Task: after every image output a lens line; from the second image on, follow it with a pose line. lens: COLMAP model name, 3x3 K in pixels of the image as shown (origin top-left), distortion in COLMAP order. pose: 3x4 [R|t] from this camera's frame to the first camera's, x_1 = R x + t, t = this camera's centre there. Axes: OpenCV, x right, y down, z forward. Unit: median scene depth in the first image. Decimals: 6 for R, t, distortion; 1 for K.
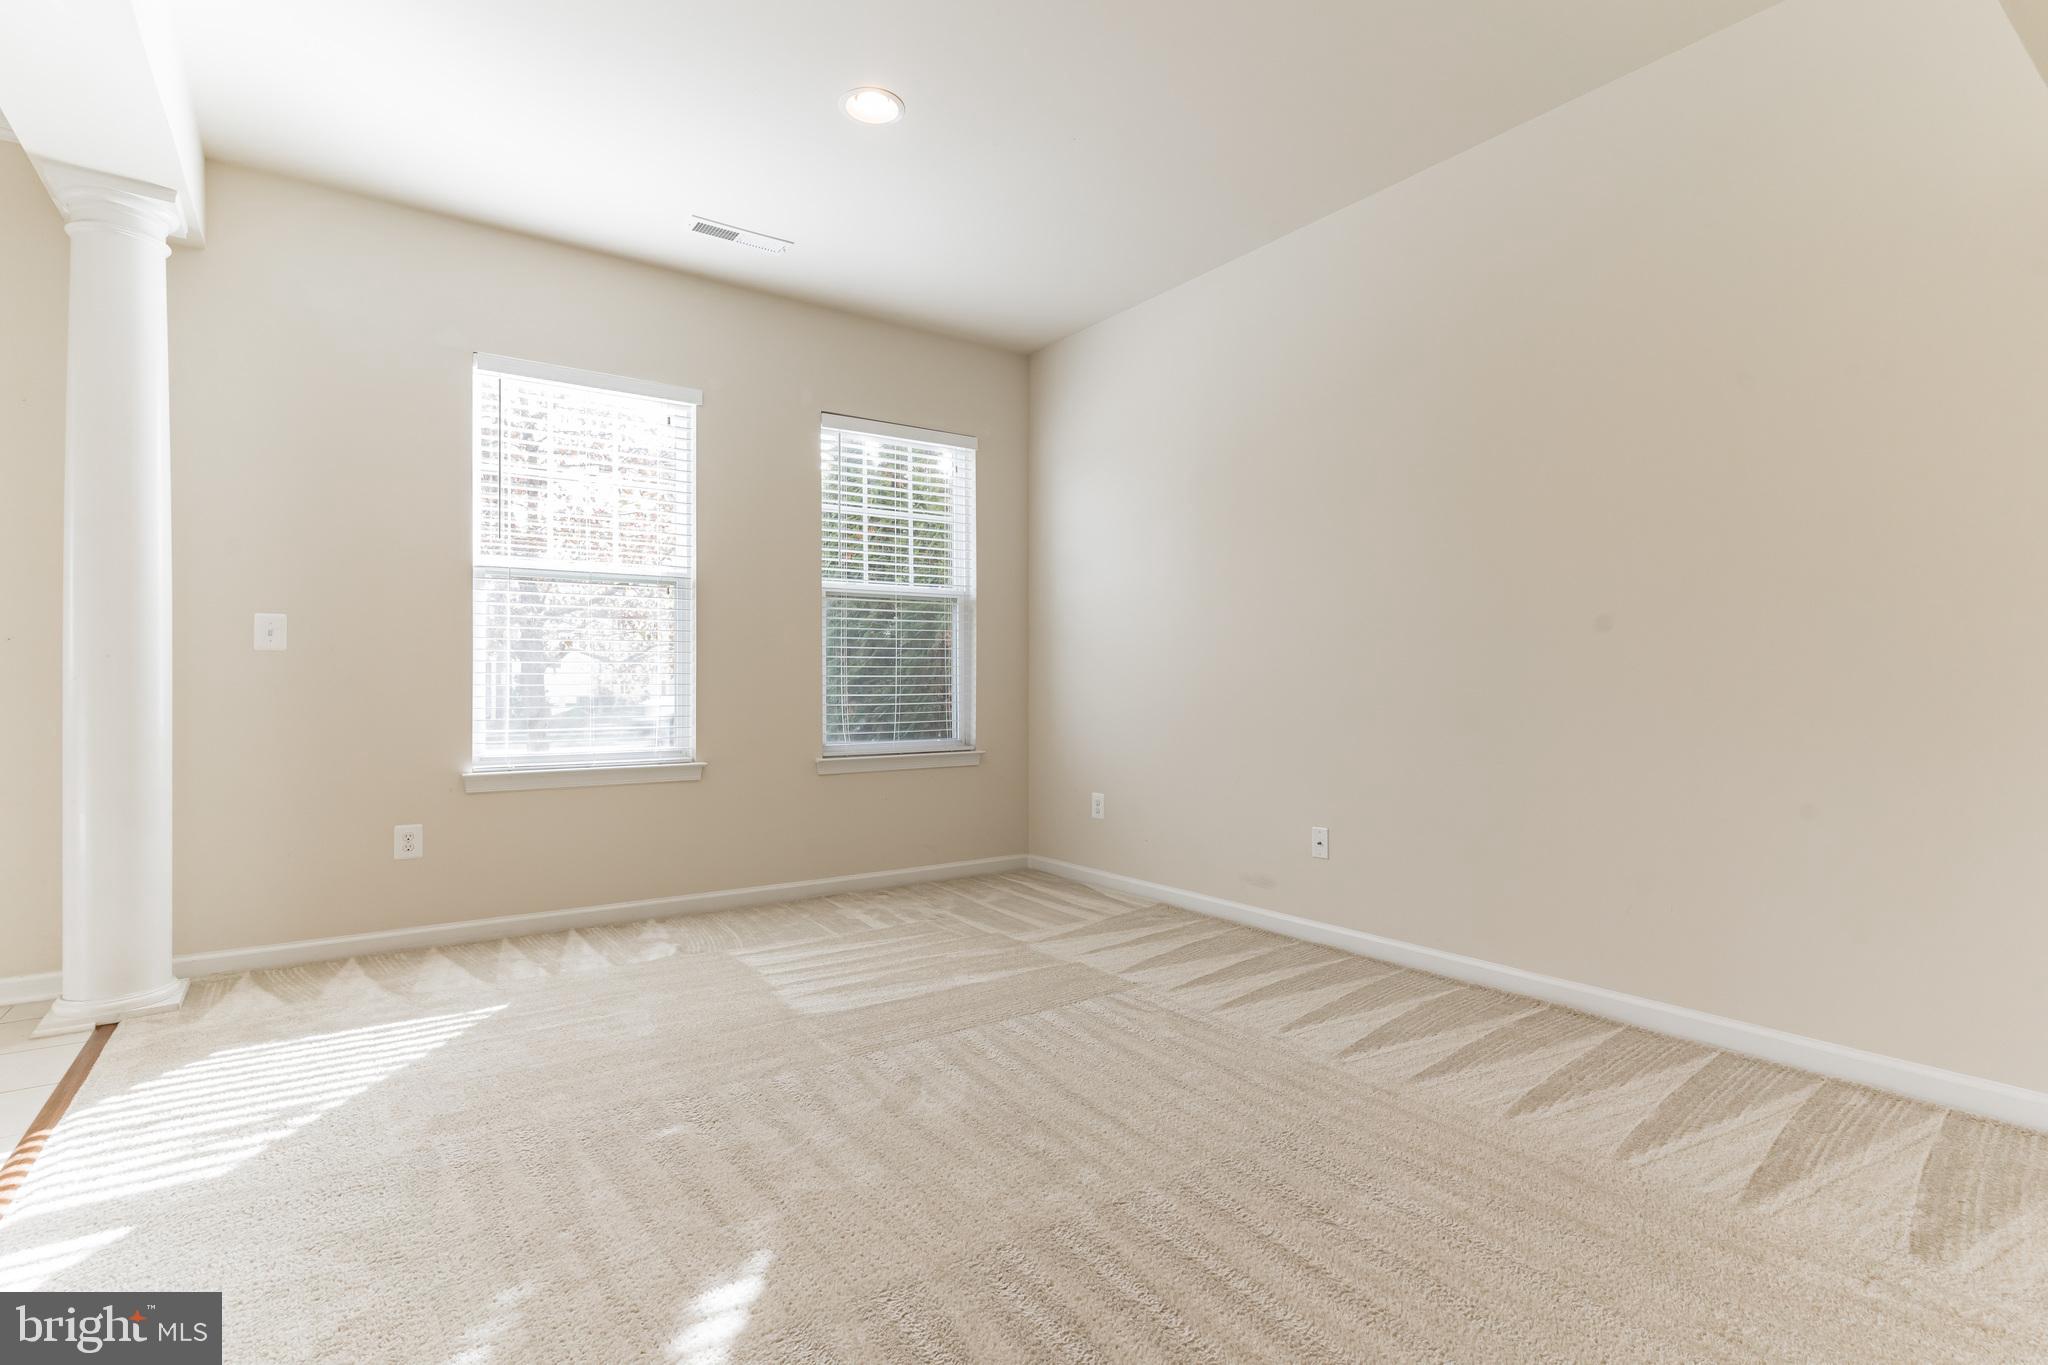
lens RADIAL K [[1000.9, 0, 1022.5], [0, 1000.9, 685.4], [0, 0, 1]] dist [0.000964, 0.002654]
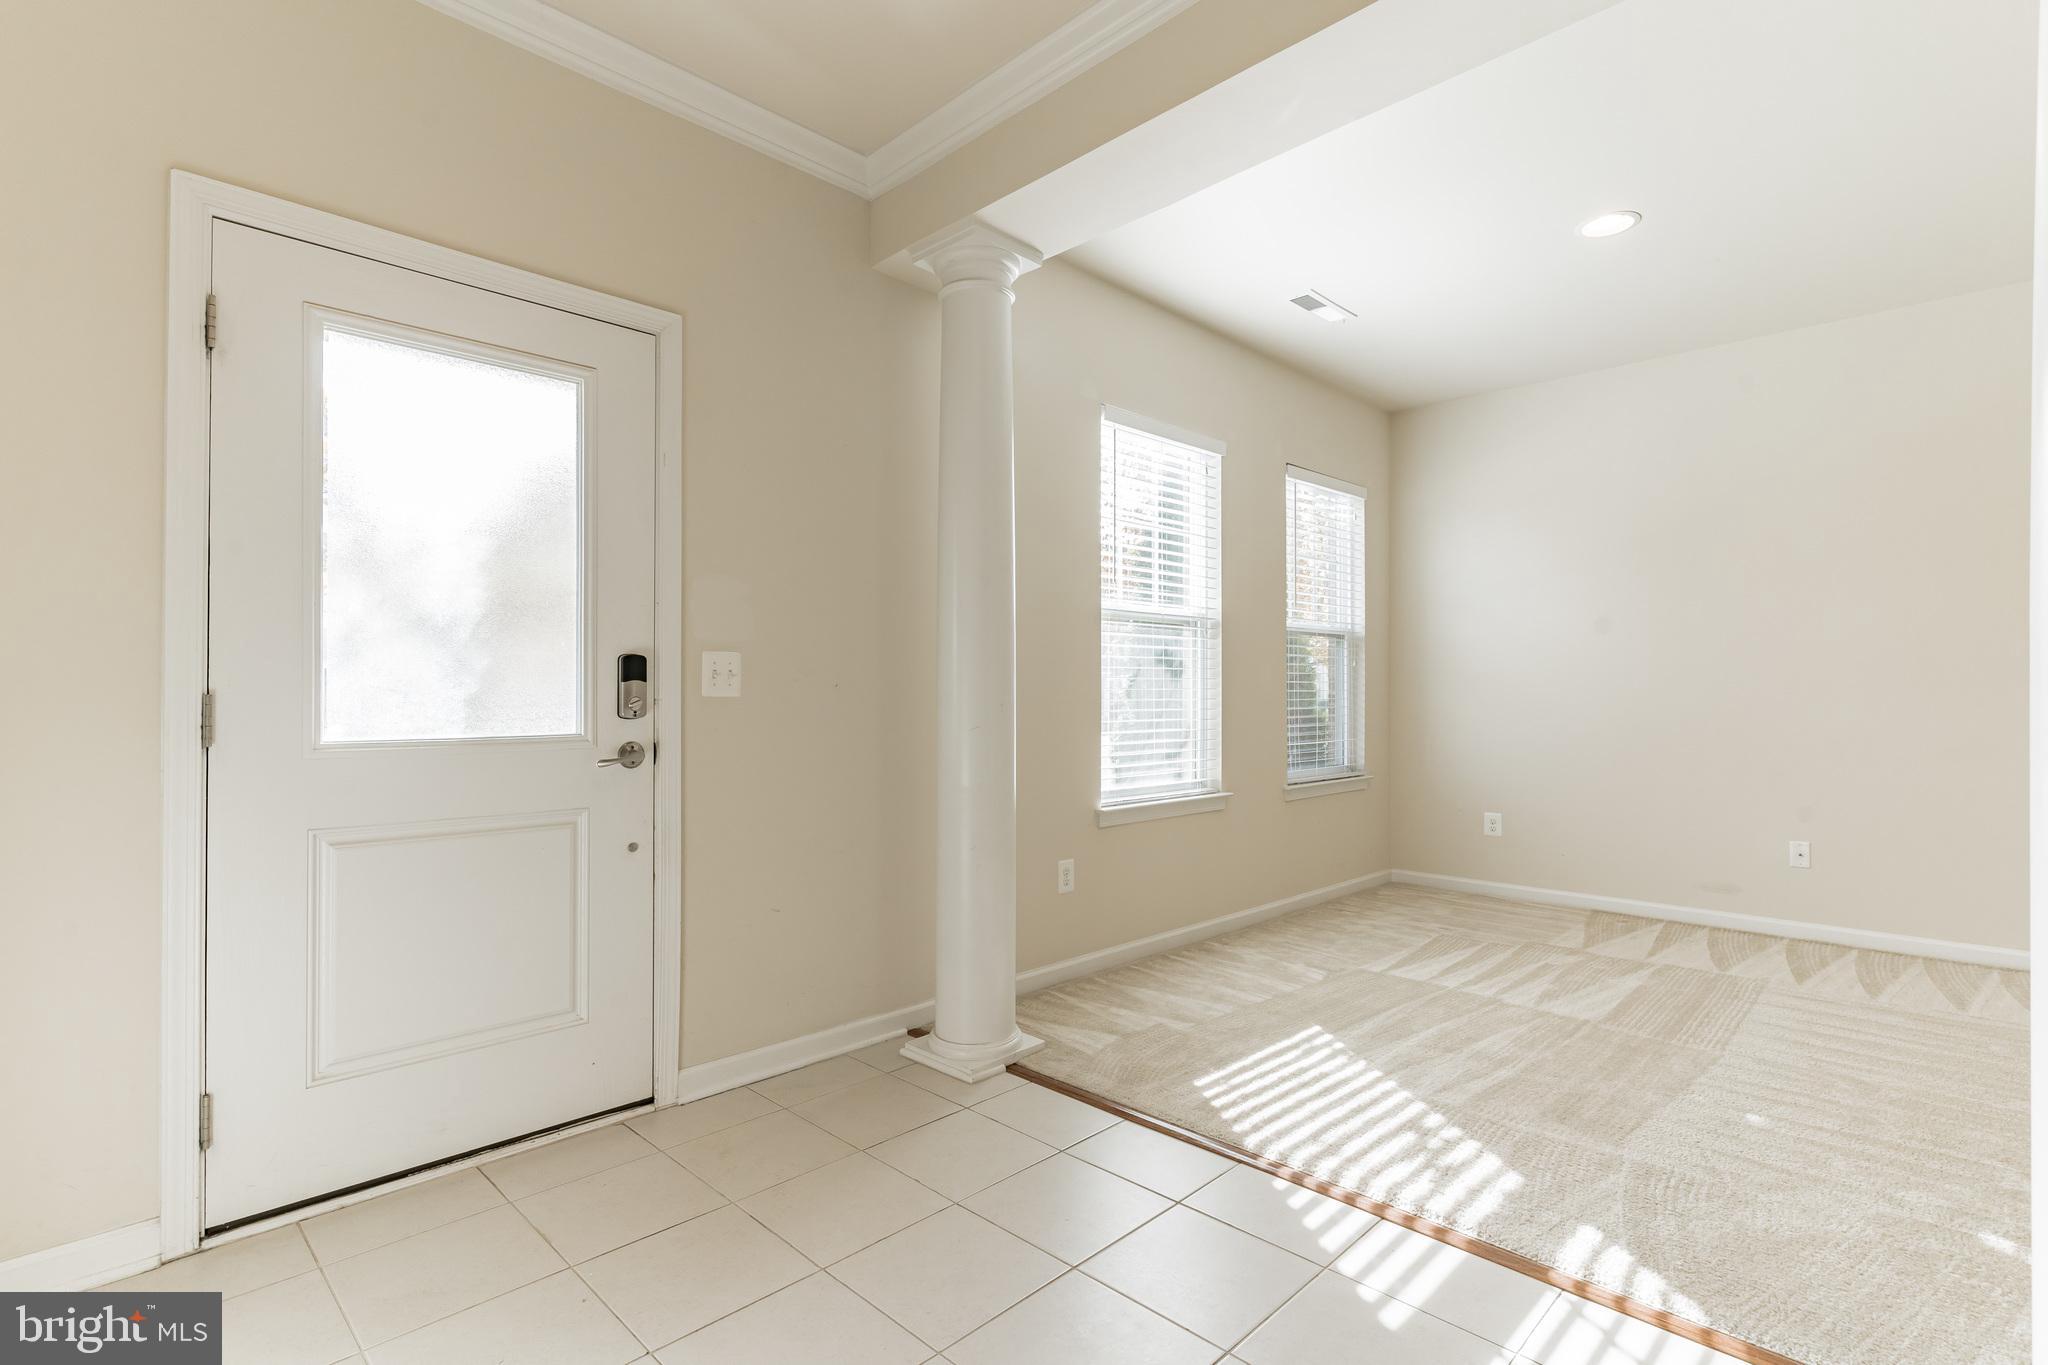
lens RADIAL K [[1000.9, 0, 1025.0], [0, 1000.9, 686.7], [0, 0, 1]] dist [0.000964, 0.002654]
pose [[0.984618, 0.003525, 0.174685, -0.774239], [-0.002537, 0.999980, -0.005875, -0.030735], [-0.174702, 0.005341, 0.984607, -0.009265]]
